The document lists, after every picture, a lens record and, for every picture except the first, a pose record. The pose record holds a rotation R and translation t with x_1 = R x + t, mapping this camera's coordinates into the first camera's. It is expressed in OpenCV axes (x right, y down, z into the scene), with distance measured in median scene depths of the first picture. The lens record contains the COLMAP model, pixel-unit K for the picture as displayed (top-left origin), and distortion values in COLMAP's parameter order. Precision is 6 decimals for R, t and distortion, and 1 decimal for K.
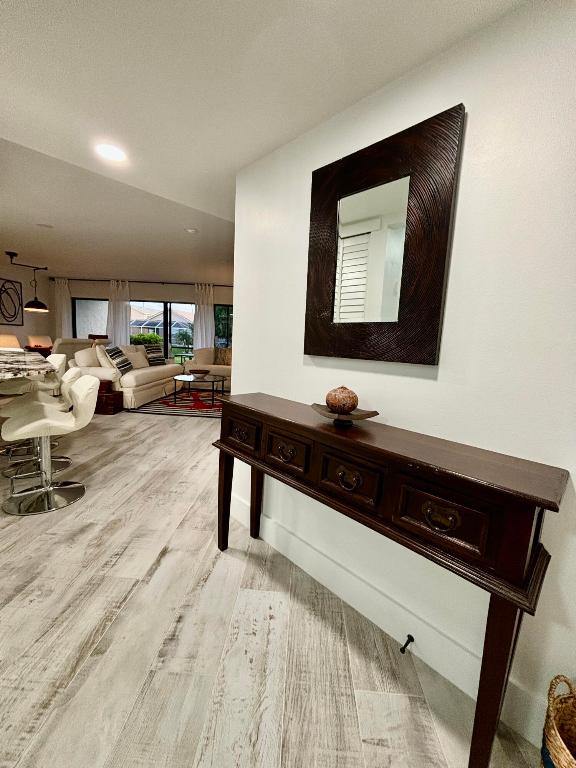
lens RADIAL K [[314.4, 0, 288.0], [0, 314.4, 384.0], [0, 0, 1]] dist [0.000954, 0.000046]
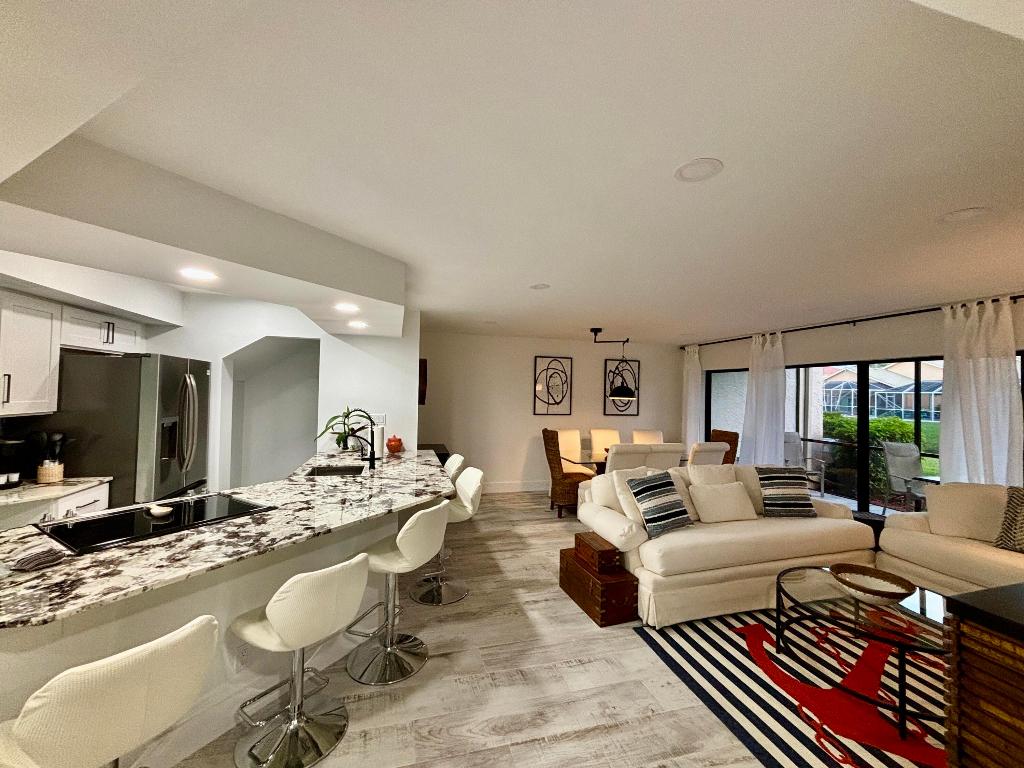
lens RADIAL K [[419.2, 0, 509.7], [0, 419.2, 386.2], [0, 0, 1]] dist [0.000954, 0.000046]
pose [[0.319767, -0.058558, -0.945685, 0.015516], [-0.129270, 0.986059, -0.104769, -0.161931], [0.938636, 0.155750, 0.307740, 0.576359]]
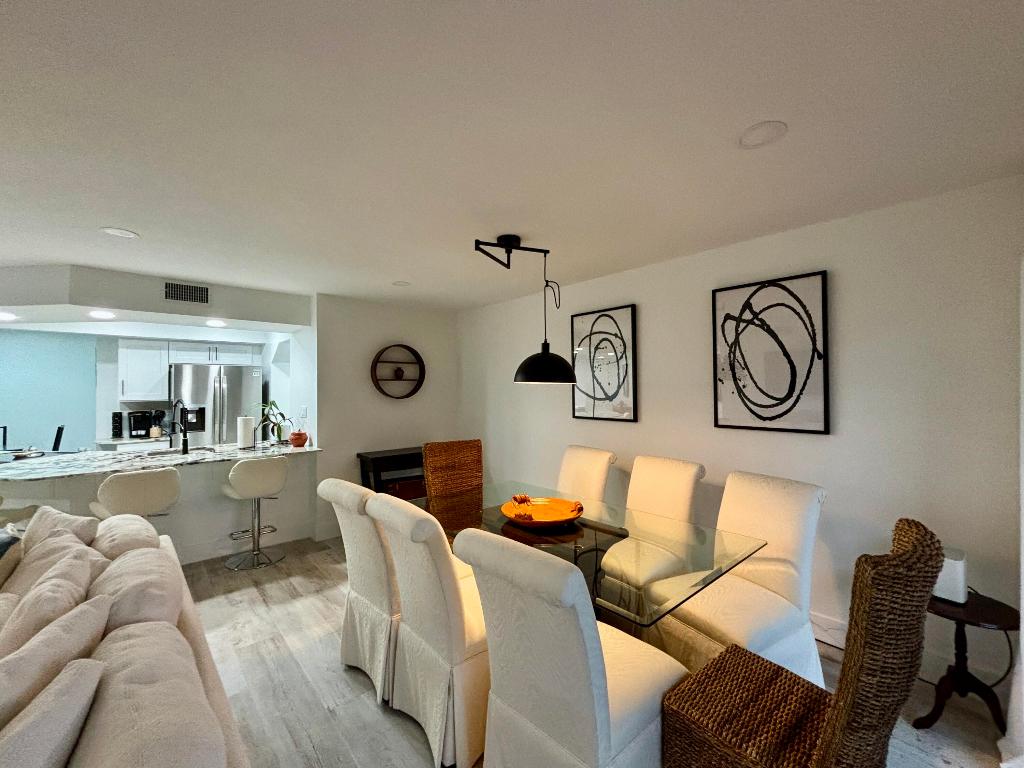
lens RADIAL K [[419.2, 0, 509.7], [0, 419.2, 386.2], [0, 0, 1]] dist [0.000954, 0.000046]
pose [[-0.712631, -0.047847, -0.699906, -0.621506], [-0.122039, 0.990915, 0.056516, -0.311121], [0.690843, 0.125691, -0.711996, 1.552157]]
